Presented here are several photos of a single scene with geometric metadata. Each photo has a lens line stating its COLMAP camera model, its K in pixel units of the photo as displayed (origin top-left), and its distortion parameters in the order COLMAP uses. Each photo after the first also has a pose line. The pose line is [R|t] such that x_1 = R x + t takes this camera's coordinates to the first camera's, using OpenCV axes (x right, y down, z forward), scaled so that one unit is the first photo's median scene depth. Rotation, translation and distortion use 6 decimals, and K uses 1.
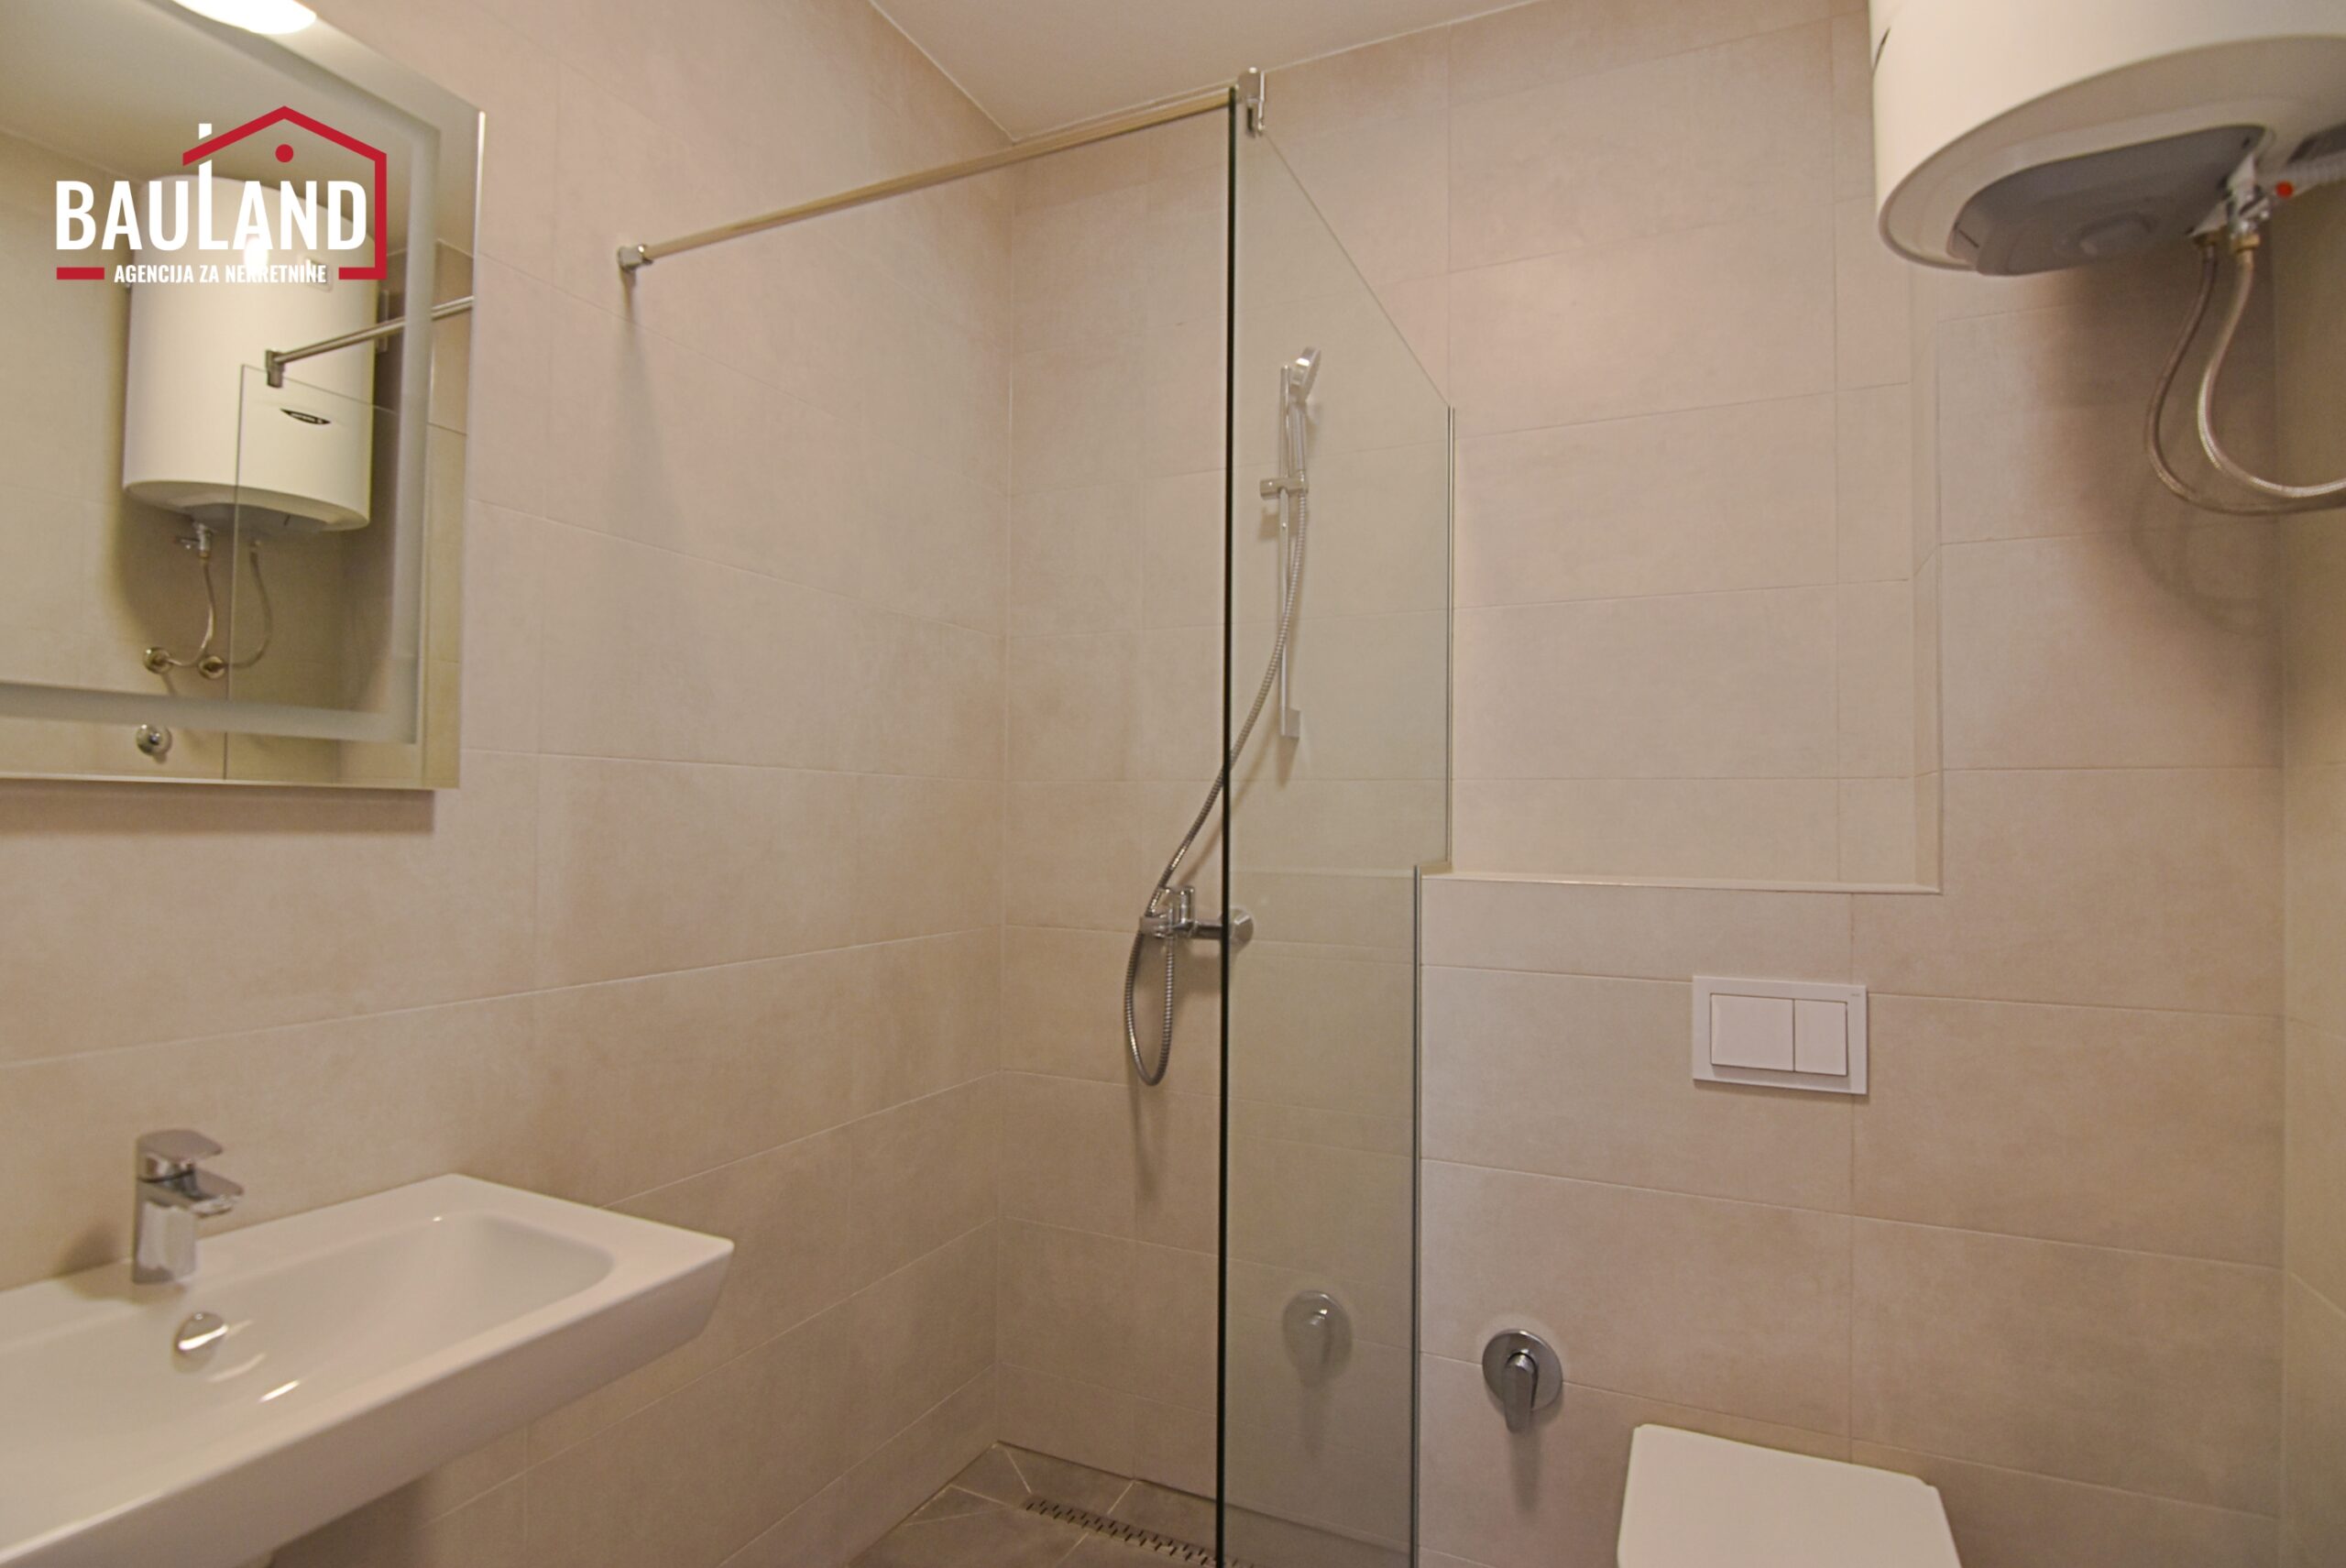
lens RADIAL K [[1144.1, 0, 1177.6], [0, 1144.1, 784.7], [0, 0, 1]] dist [-0.017495, -0.006450]
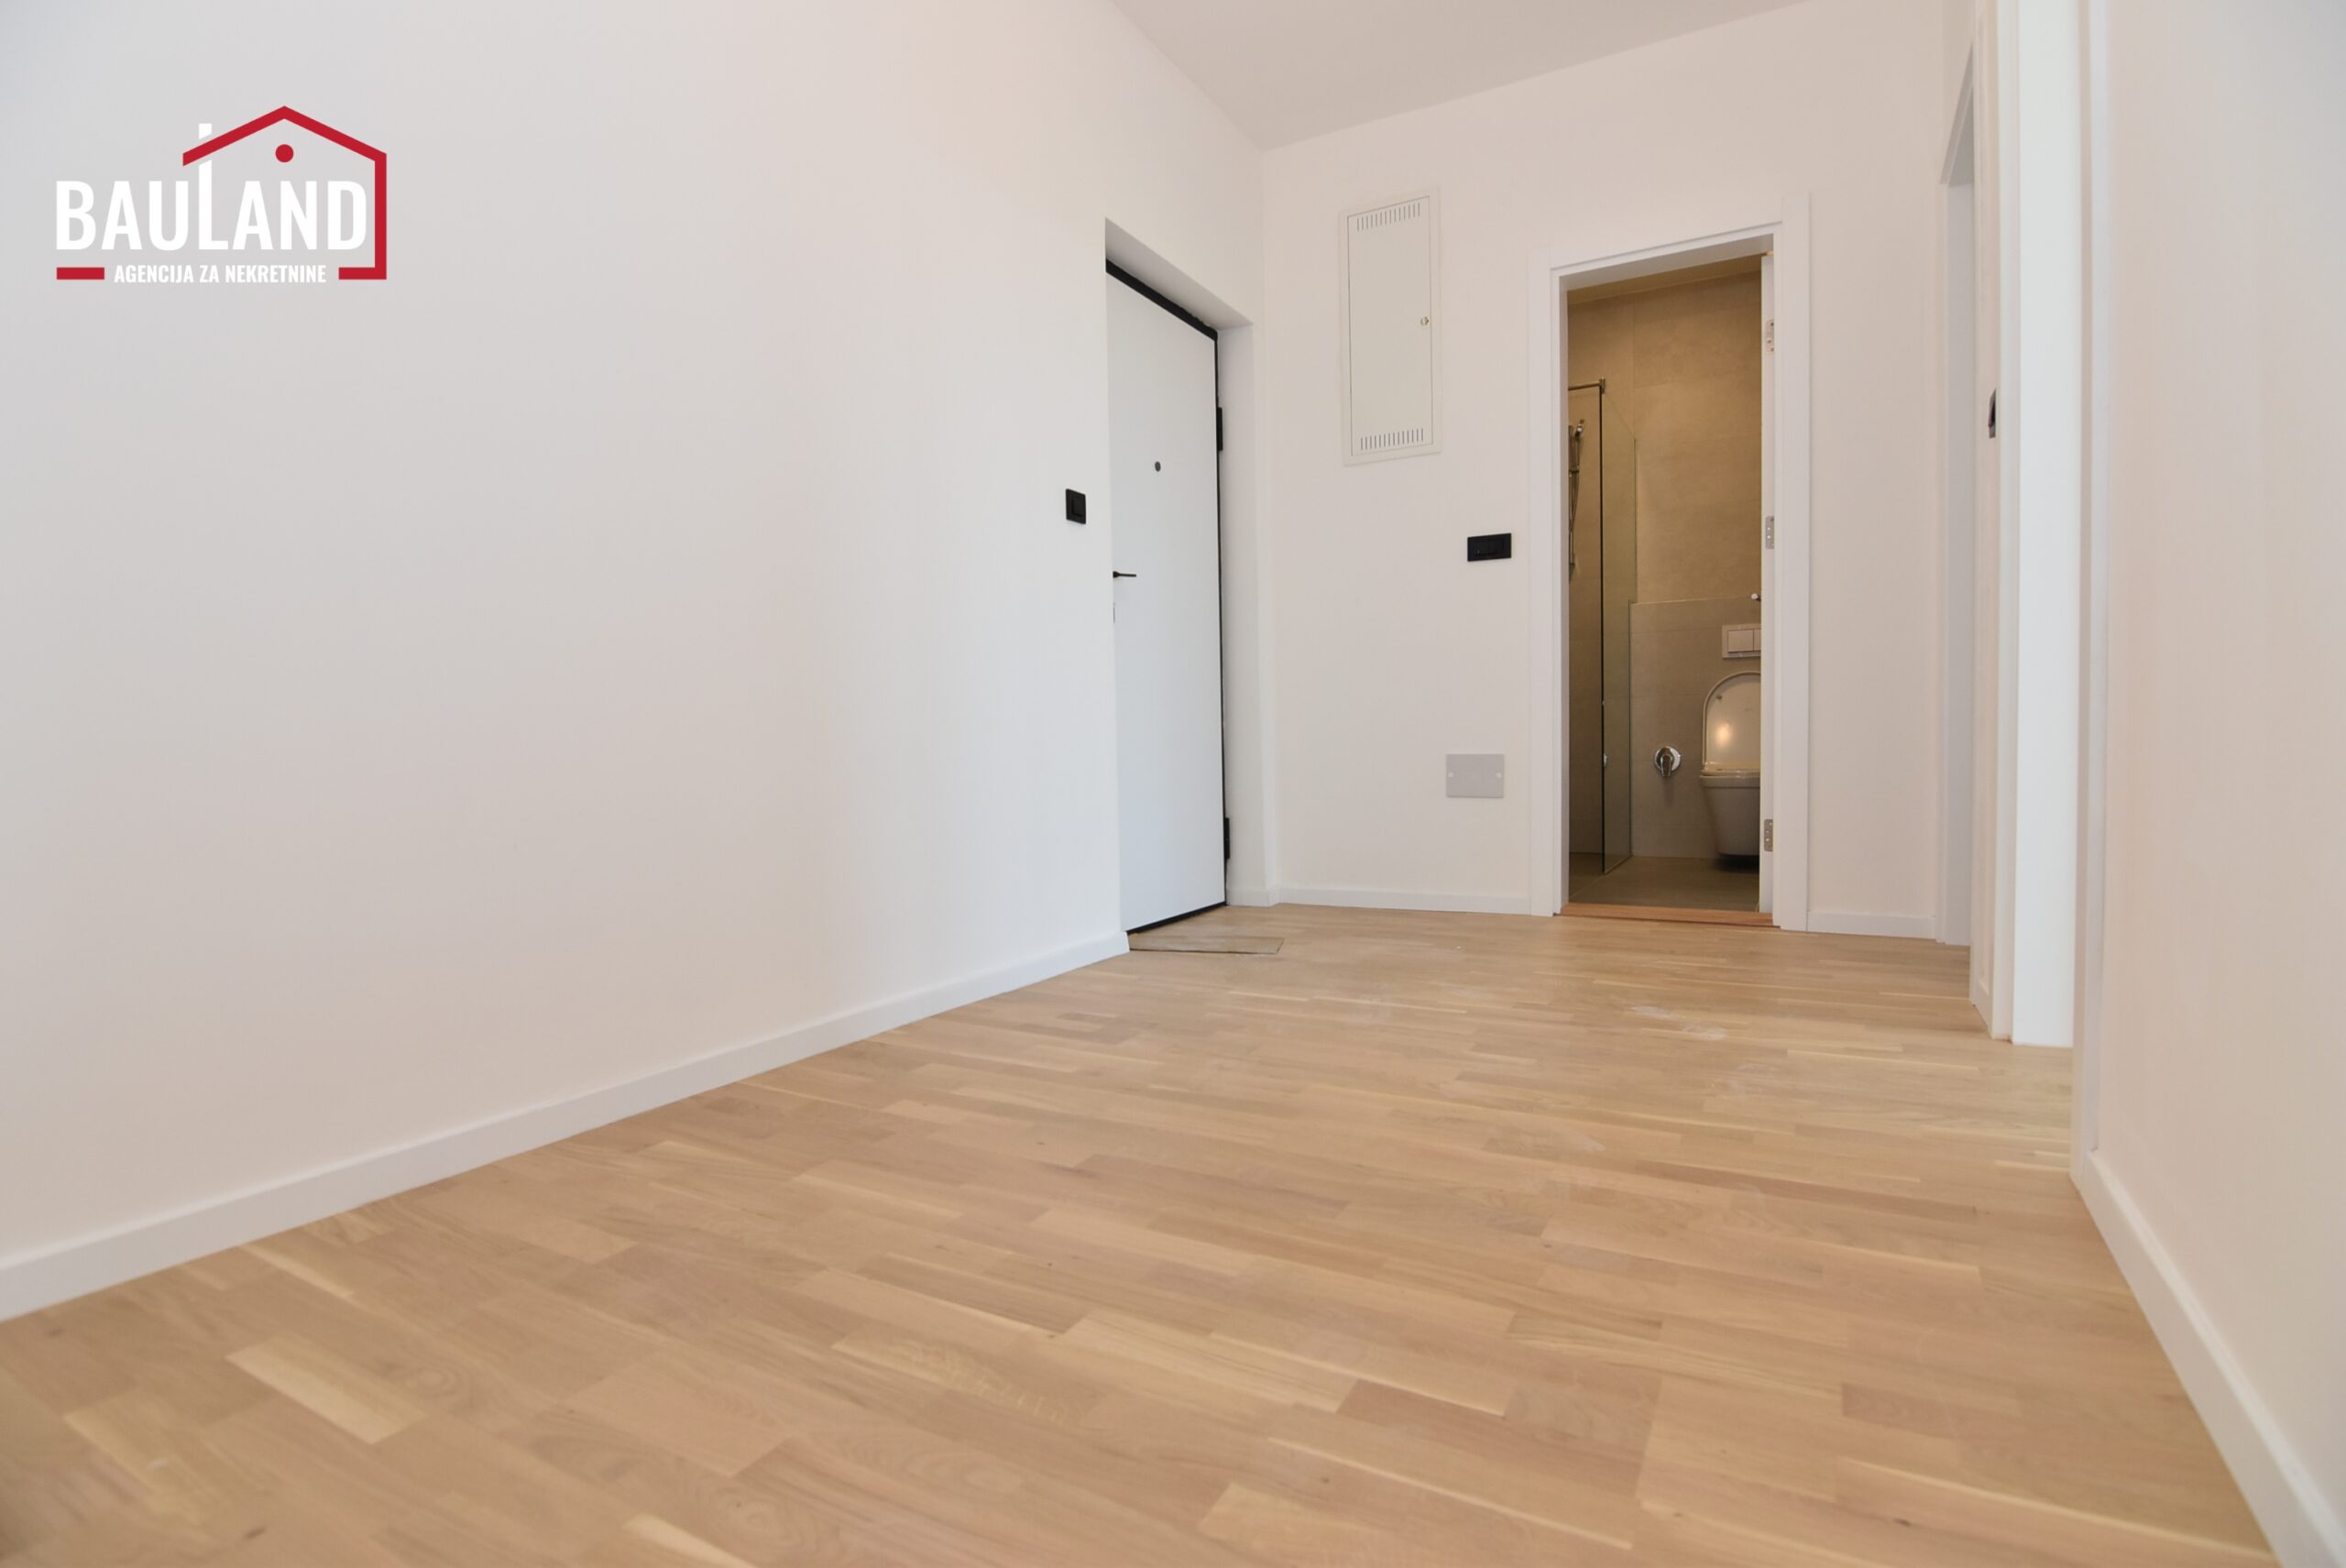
lens RADIAL K [[1144.1, 0, 1165.4], [0, 1144.1, 777.8], [0, 0, 1]] dist [-0.017495, -0.006450]
pose [[0.996014, -0.019107, -0.087129, -0.697309], [0.022526, 0.999007, 0.038428, 0.370454], [0.086308, -0.040237, 0.995456, -1.951721]]
